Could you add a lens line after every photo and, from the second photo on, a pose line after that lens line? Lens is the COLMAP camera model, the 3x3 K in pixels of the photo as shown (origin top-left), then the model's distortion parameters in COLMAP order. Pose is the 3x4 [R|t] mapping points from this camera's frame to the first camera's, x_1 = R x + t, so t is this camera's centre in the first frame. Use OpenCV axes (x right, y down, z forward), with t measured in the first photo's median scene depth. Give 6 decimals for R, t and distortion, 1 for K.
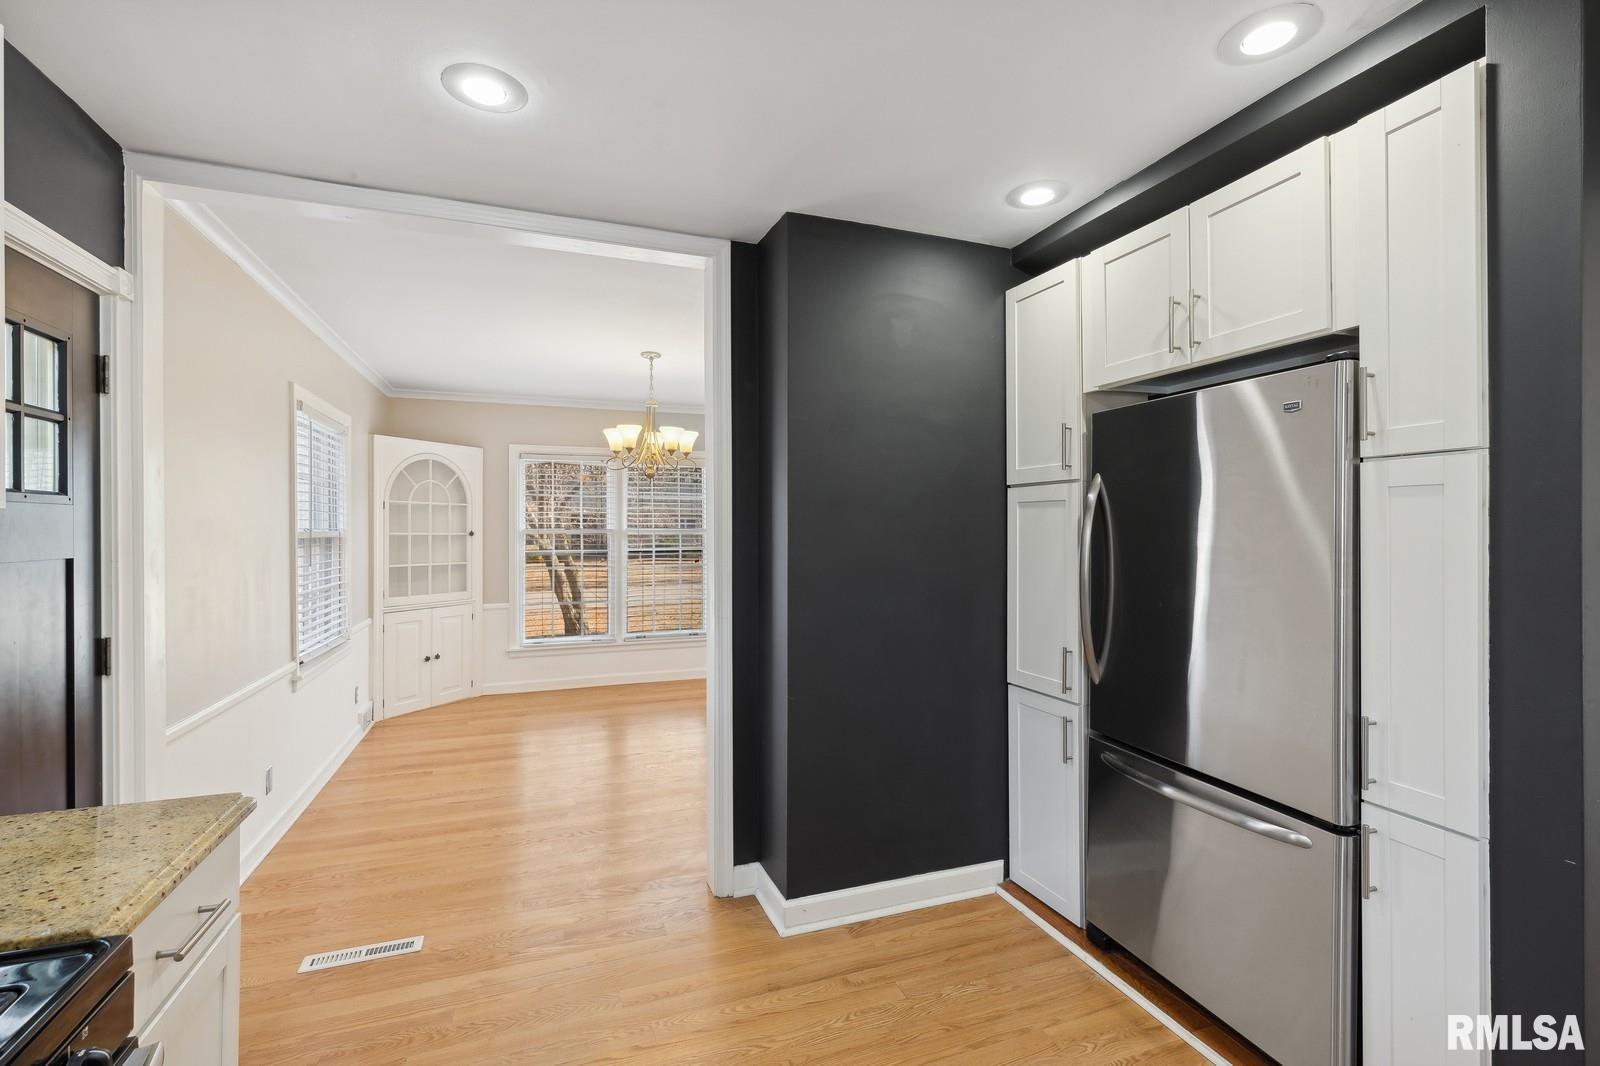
lens RADIAL K [[722.1, 0, 798.0], [0, 722.1, 528.4], [0, 0, 1]] dist [0.003017, 0.001132]
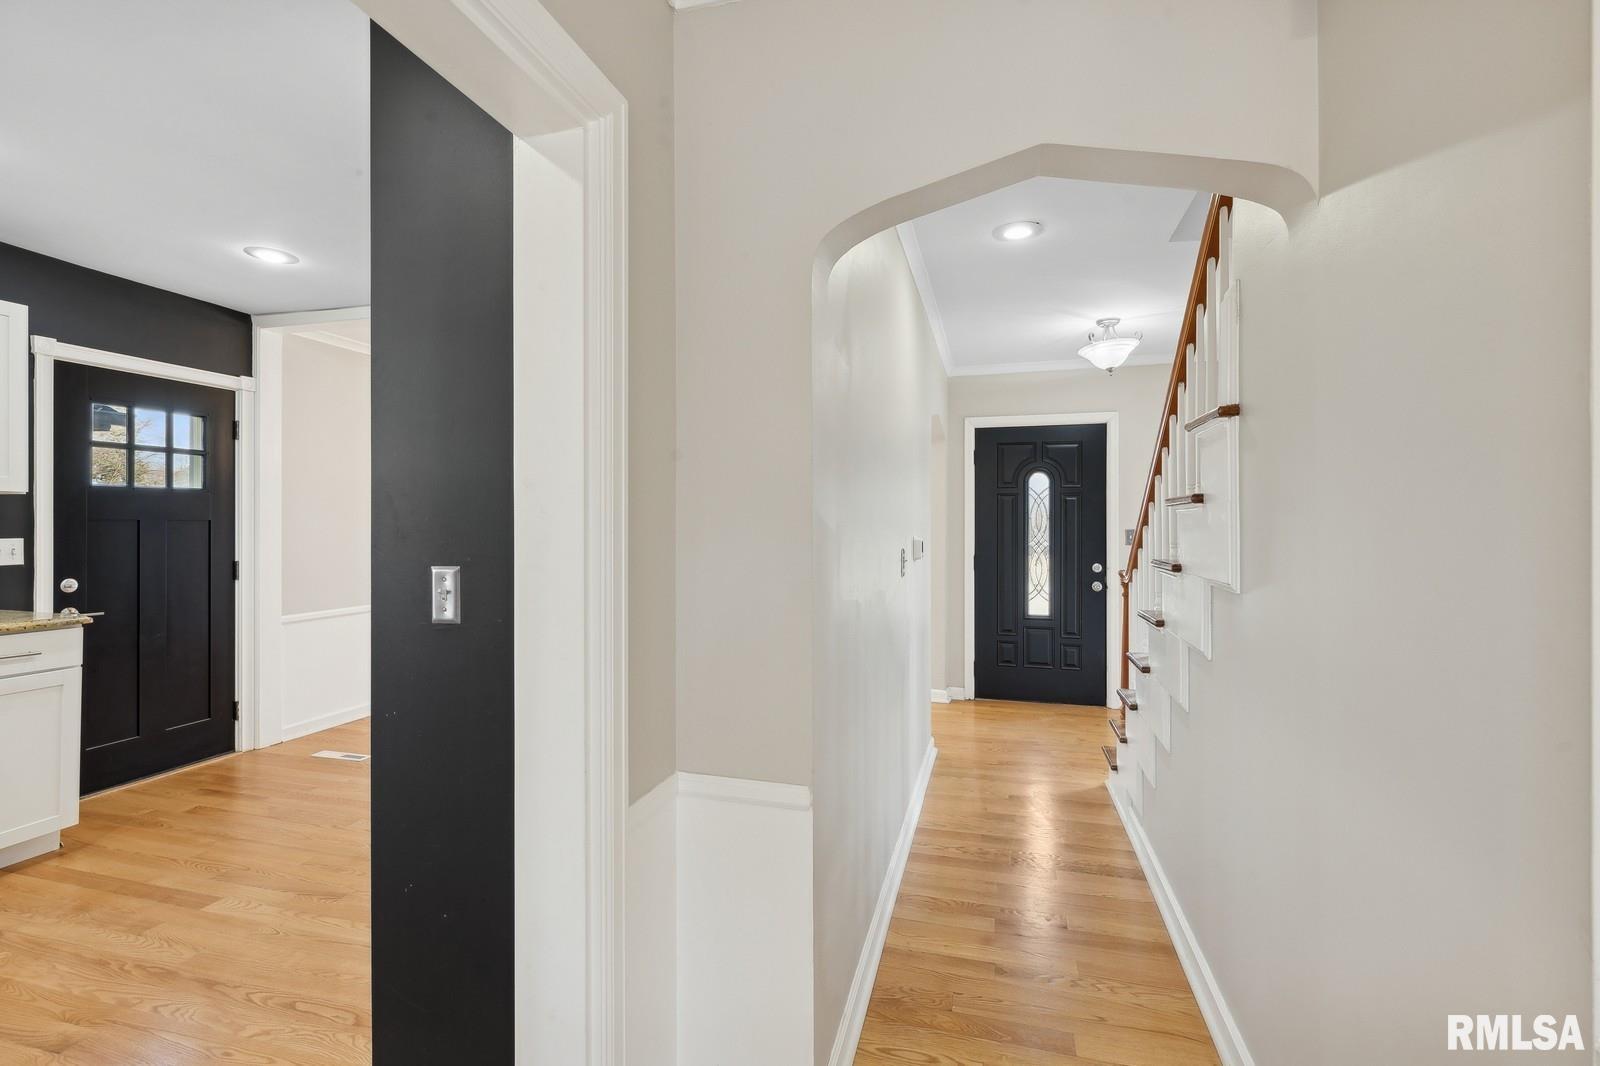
lens RADIAL K [[722.1, 0, 805.5], [0, 722.1, 520.7], [0, 0, 1]] dist [0.003017, 0.001132]
pose [[0.818076, 0.000437, -0.575110, 1.232985], [-0.004478, 0.999974, -0.005610, 0.035972], [0.575093, 0.007165, 0.818057, 0.220192]]
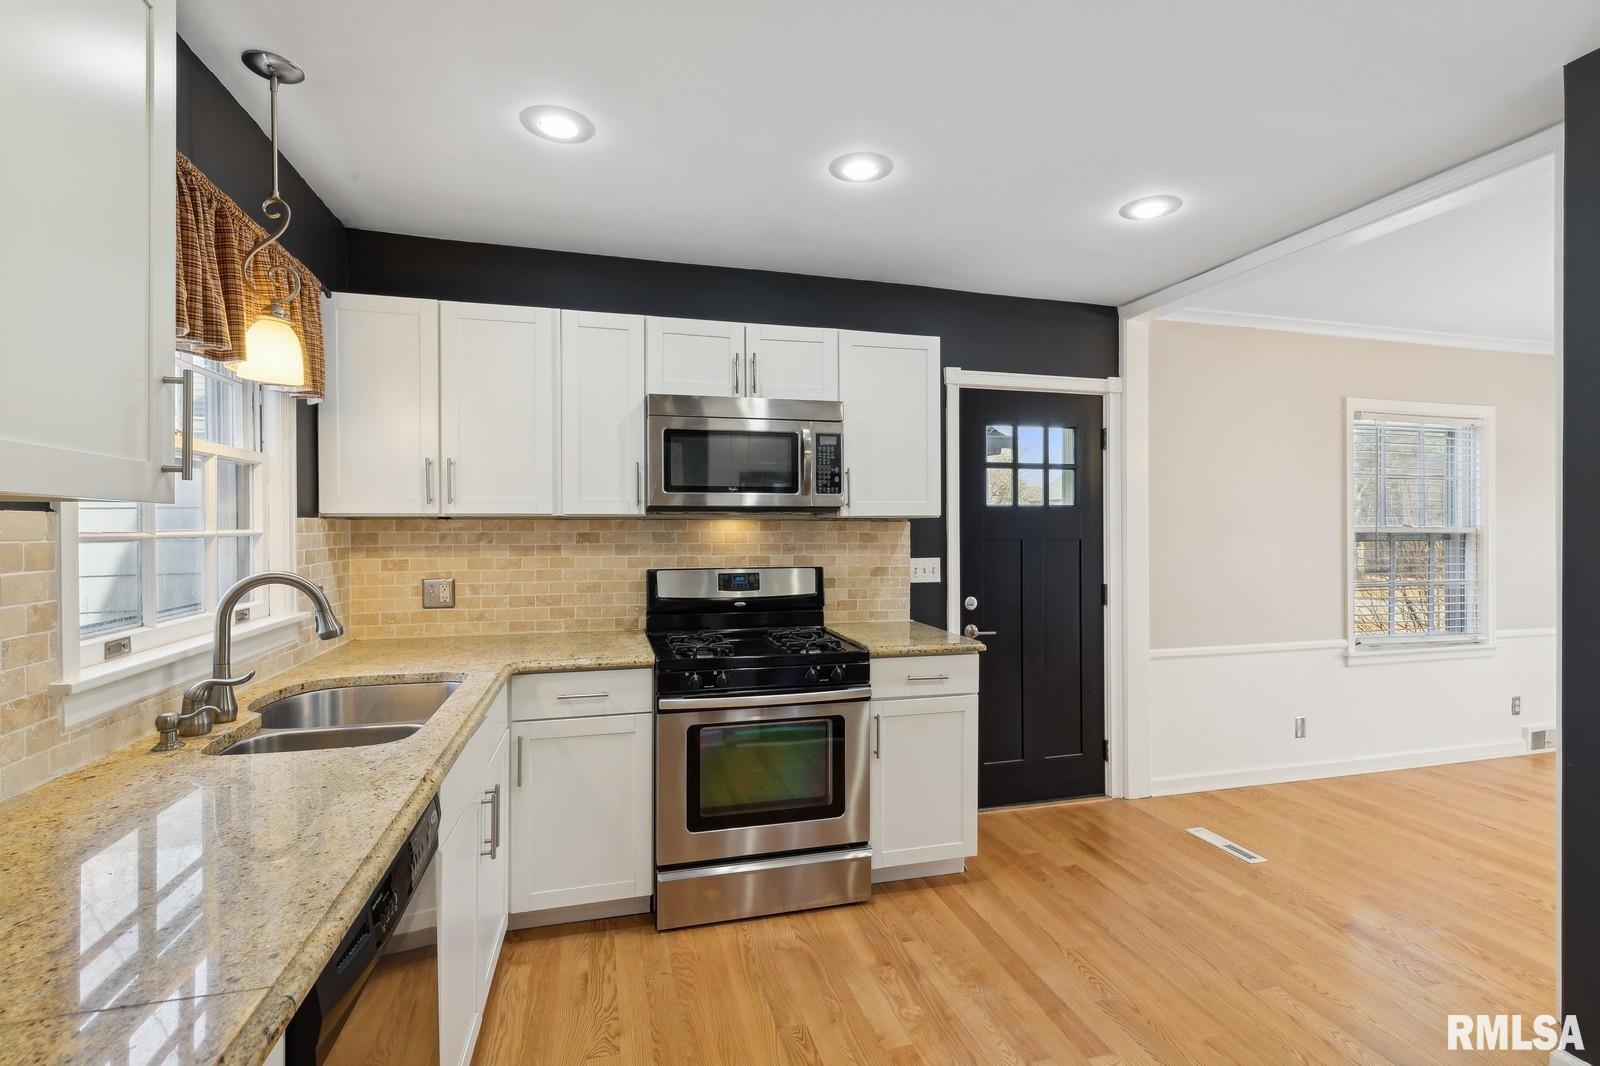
lens RADIAL K [[722.1, 0, 800.7], [0, 722.1, 531.6], [0, 0, 1]] dist [0.003017, 0.001132]
pose [[-0.080174, 0.005384, -0.996766, 0.747421], [-0.000635, 0.999985, 0.005452, 0.009020], [0.996781, 0.001070, -0.080169, 0.321656]]
